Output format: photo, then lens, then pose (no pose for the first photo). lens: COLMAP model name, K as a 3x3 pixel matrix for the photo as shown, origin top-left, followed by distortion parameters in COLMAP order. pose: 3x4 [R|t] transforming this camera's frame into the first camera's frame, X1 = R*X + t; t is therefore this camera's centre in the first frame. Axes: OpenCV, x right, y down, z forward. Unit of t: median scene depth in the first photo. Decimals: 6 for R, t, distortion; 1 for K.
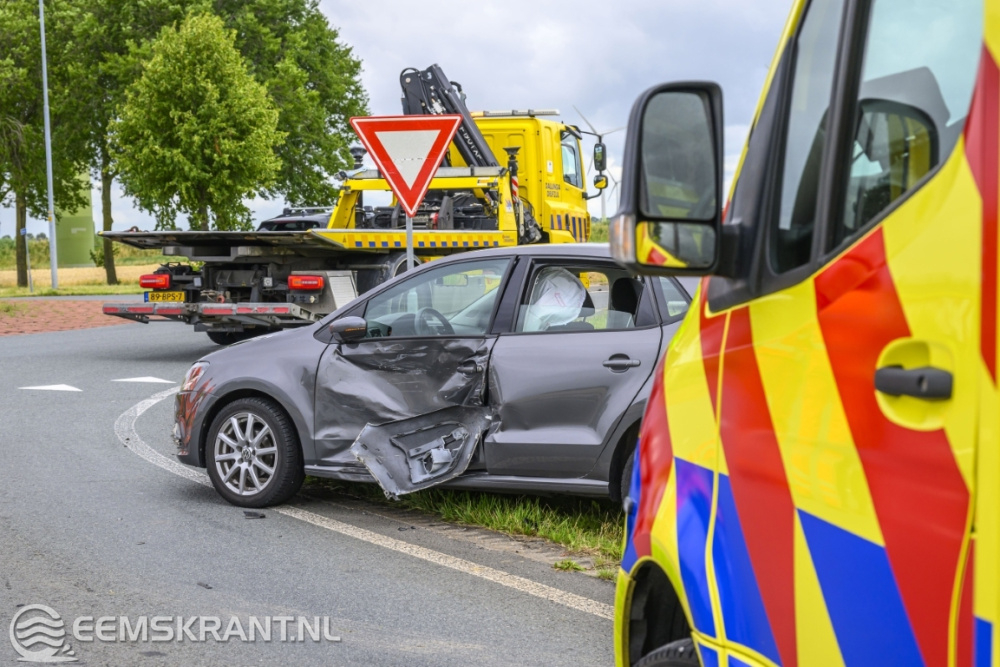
lens RADIAL K [[1891.4, 0, 446.4], [0, 1891.4, 295.1], [0, 0, 1]] dist [0.029200, 0.000000]
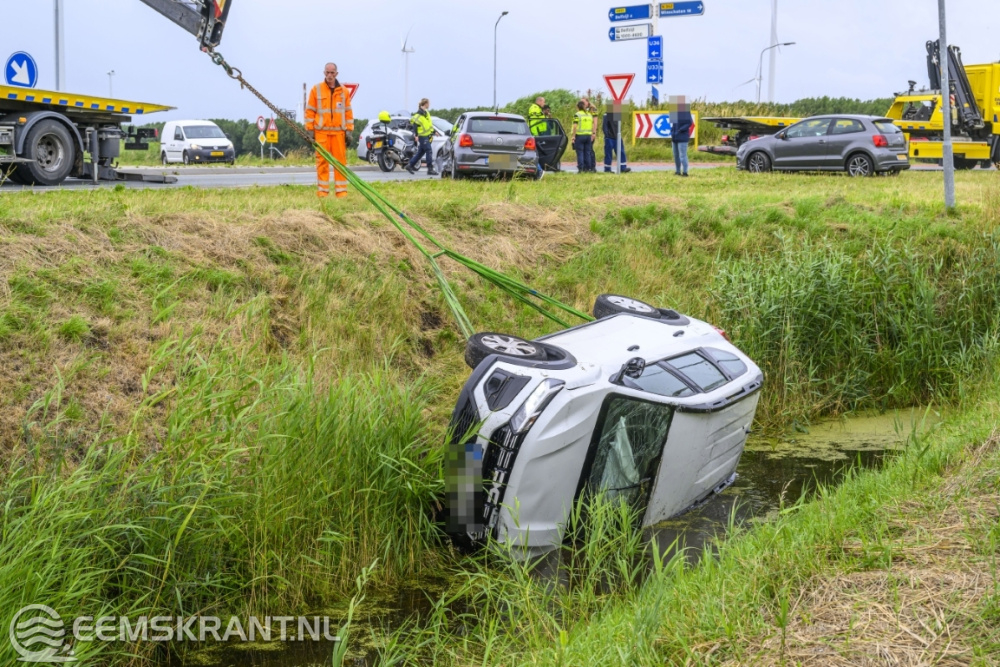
lens RADIAL K [[1483.6, 0, 493.4], [0, 1483.6, 335.5], [0, 0, 1]] dist [0.006919, 0.000000]
pose [[0.599984, 0.123794, -0.790376, 2.521466], [-0.047699, 0.991733, 0.119124, 0.064142], [0.798589, -0.033772, 0.600929, -0.826331]]
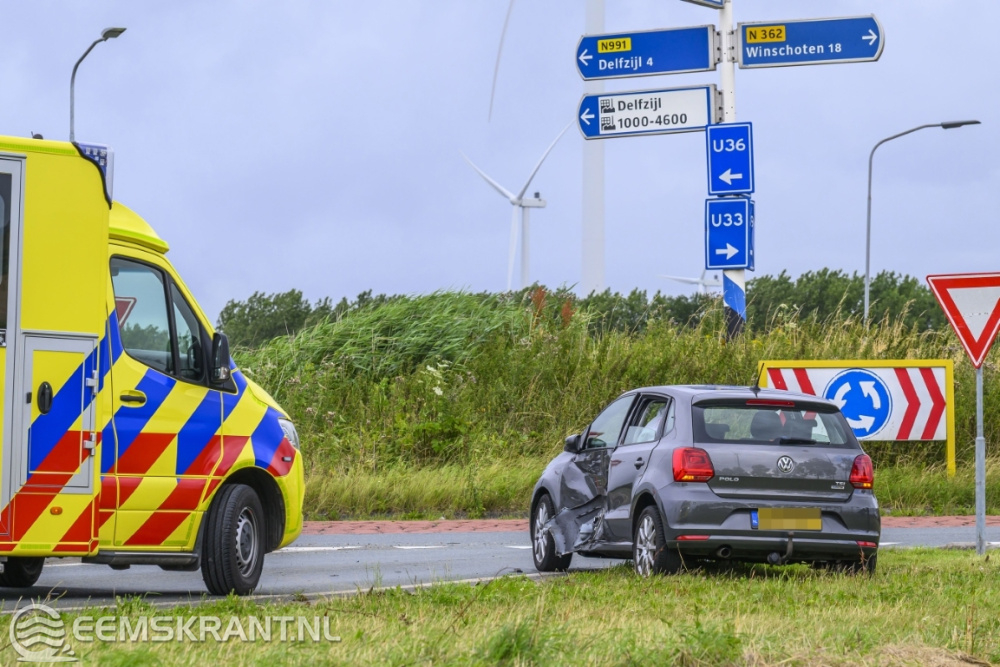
lens RADIAL K [[5596.3, 0, 501.6], [0, 5596.3, 333.9], [0, 0, 1]] dist [0.484701, 0.000000]
pose [[0.732579, 0.002120, -0.680679, 2.753103], [-0.035191, 0.998776, -0.034763, 0.082838], [0.679772, 0.049421, 0.731757, -2.112757]]
